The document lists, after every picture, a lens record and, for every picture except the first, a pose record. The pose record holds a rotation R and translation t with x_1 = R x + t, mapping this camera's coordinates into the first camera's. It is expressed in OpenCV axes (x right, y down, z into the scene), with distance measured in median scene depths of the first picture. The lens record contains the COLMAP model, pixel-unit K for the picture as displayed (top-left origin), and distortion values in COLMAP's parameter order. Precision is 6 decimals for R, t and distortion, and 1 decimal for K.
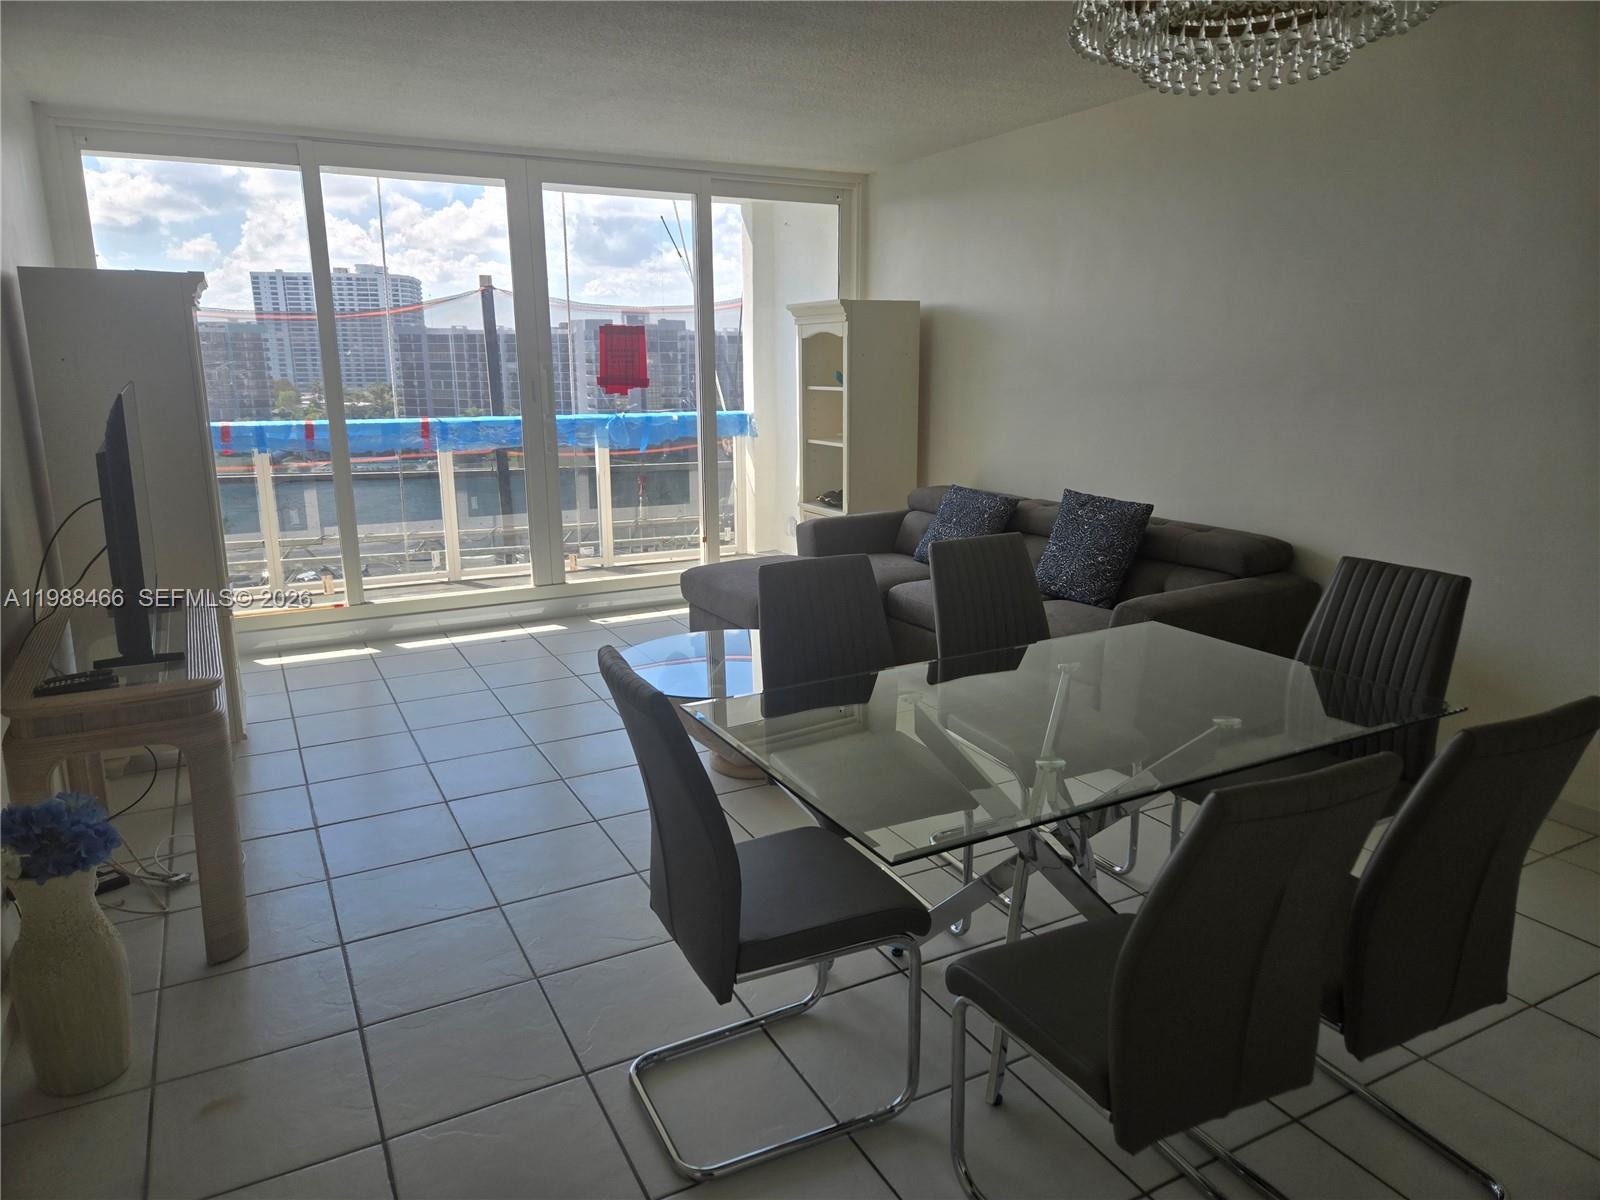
lens RADIAL K [[1057.4, 0, 796.8], [0, 1057.4, 607.1], [0, 0, 1]] dist [0.070521, -0.063841]
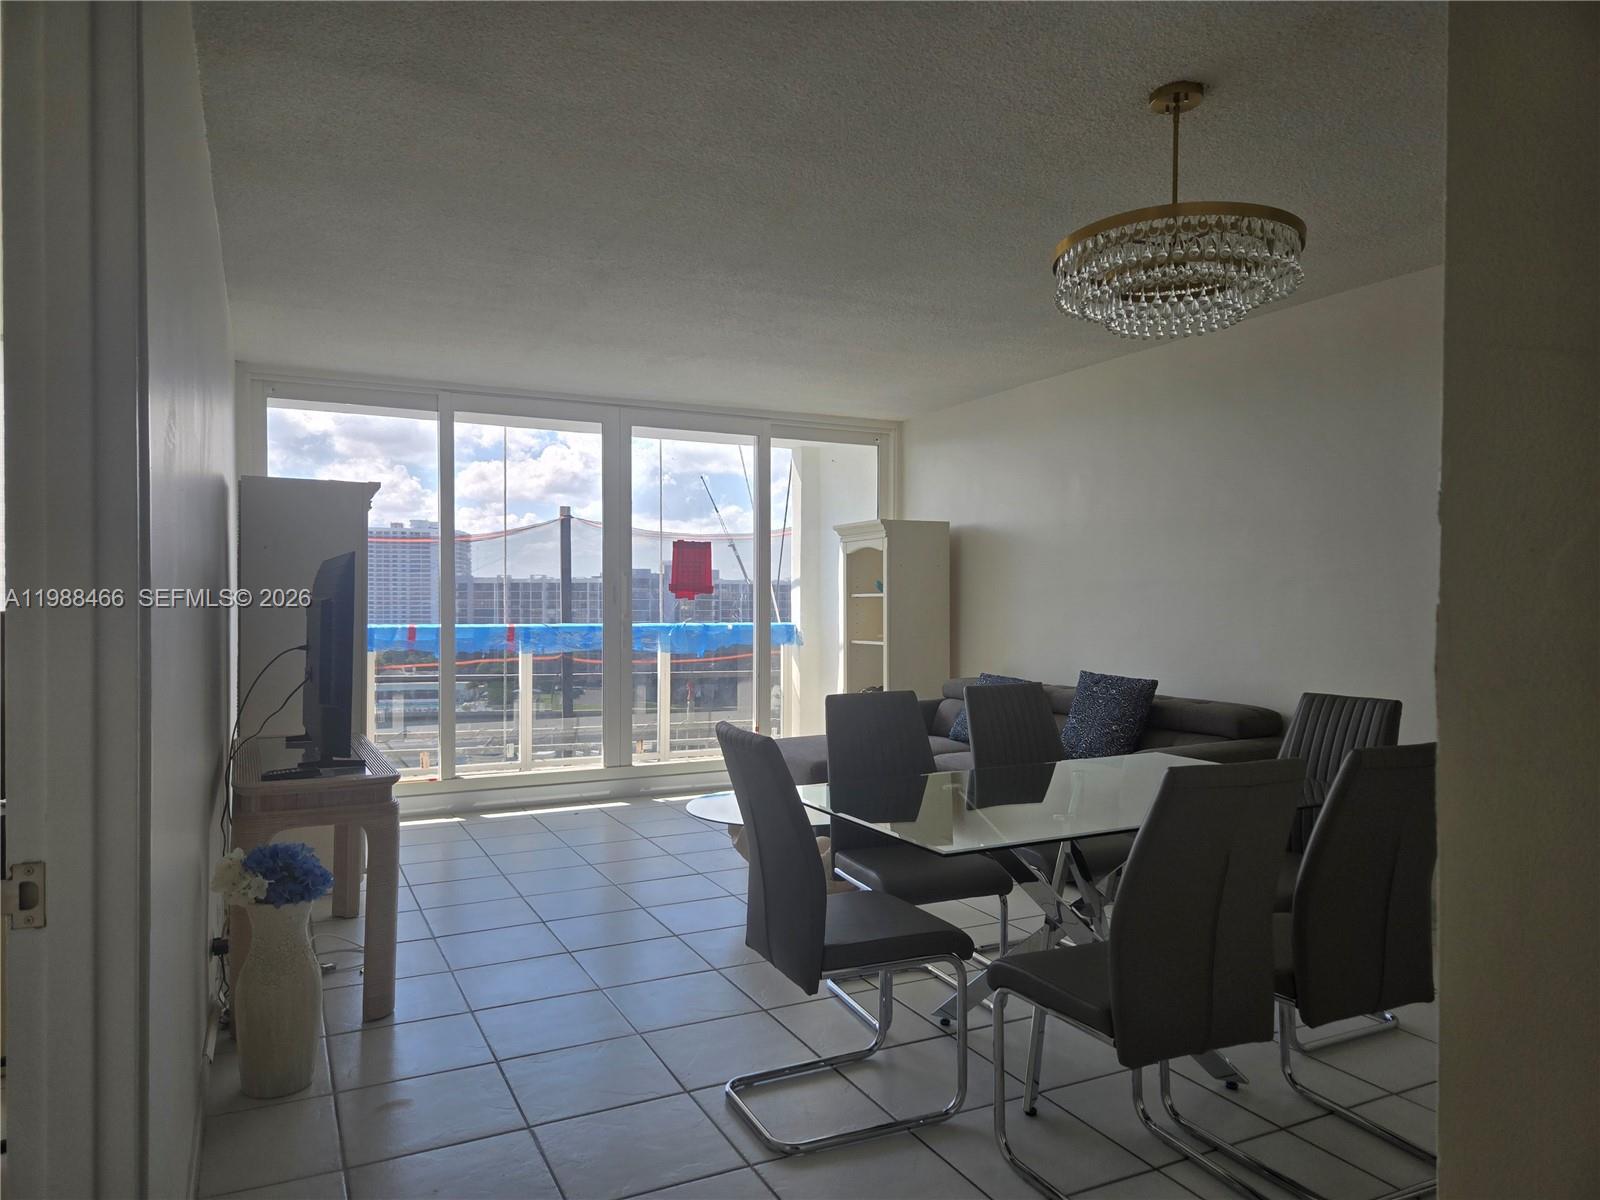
lens RADIAL K [[1066.7, 0, 796.4], [0, 1066.7, 630.4], [0, 0, 1]] dist [0.033892, -0.002441]
pose [[0.999613, 0.006781, -0.026989, -0.019623], [-0.012239, 0.978148, -0.207551, 0.075013], [0.024992, 0.207800, 0.977852, -0.120107]]
